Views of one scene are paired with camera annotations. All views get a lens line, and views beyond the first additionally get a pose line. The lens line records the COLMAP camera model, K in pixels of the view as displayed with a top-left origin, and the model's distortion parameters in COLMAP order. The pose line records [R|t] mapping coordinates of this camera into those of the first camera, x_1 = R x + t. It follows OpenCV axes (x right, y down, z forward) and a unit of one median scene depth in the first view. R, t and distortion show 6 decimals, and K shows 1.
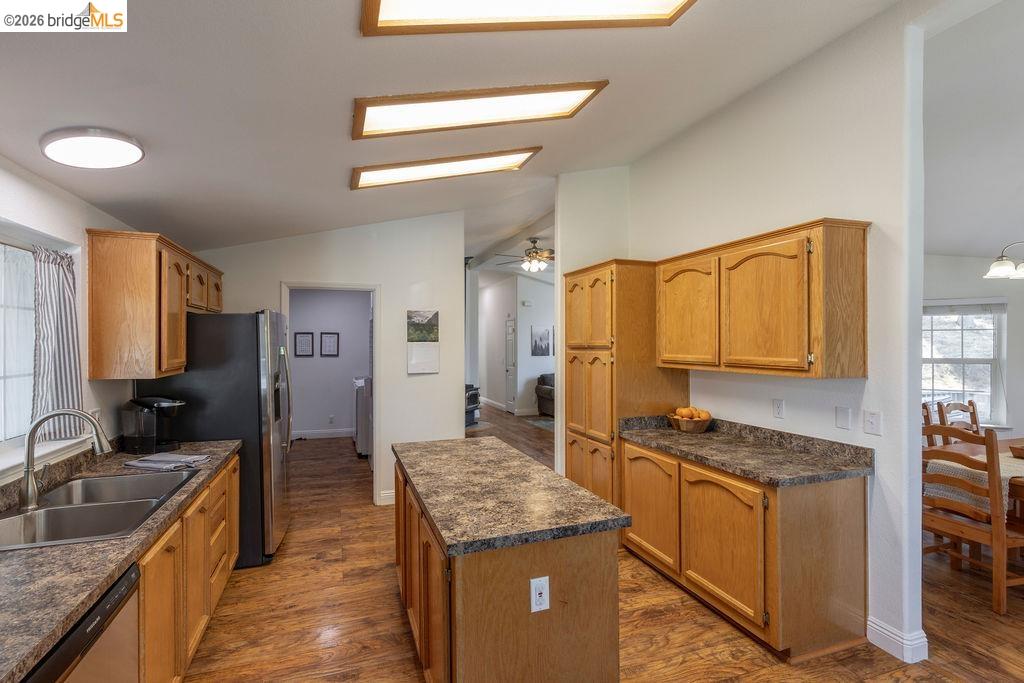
lens RADIAL K [[431.1, 0, 475.0], [0, 431.1, 342.2], [0, 0, 1]] dist [0.001822, 0.000150]
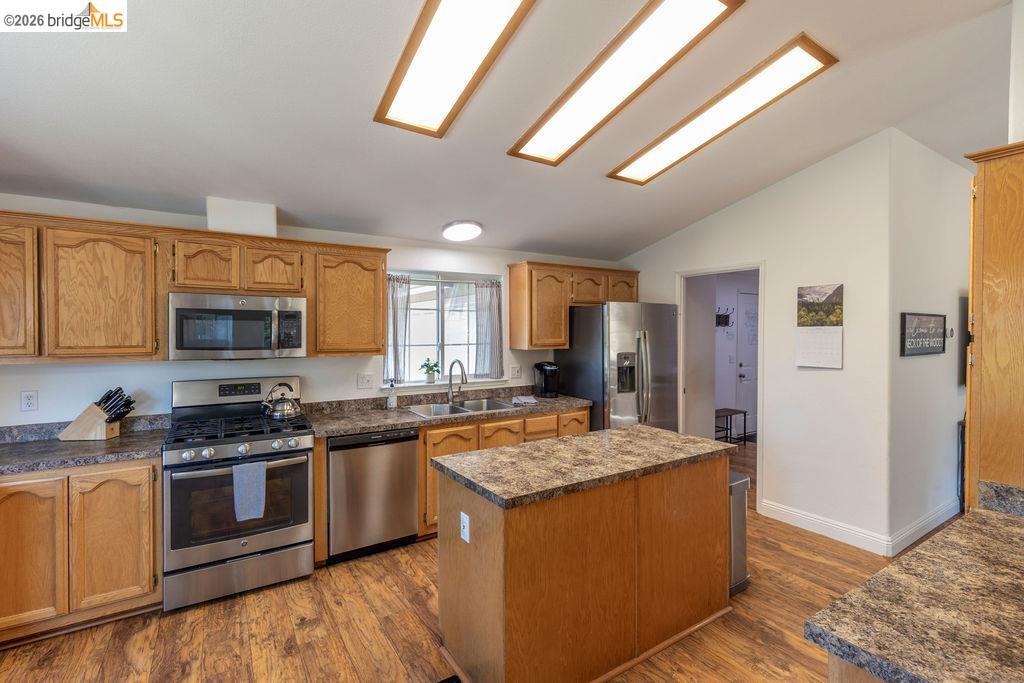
lens RADIAL K [[452.9, 0, 524.6], [0, 452.9, 336.3], [0, 0, 1]] dist [-0.002831, -0.000044]
pose [[0.299948, 0.013059, -0.953866, 0.954831], [0.001682, 0.999898, 0.014218, 0.008915], [0.953954, -0.005869, 0.299895, 0.511855]]
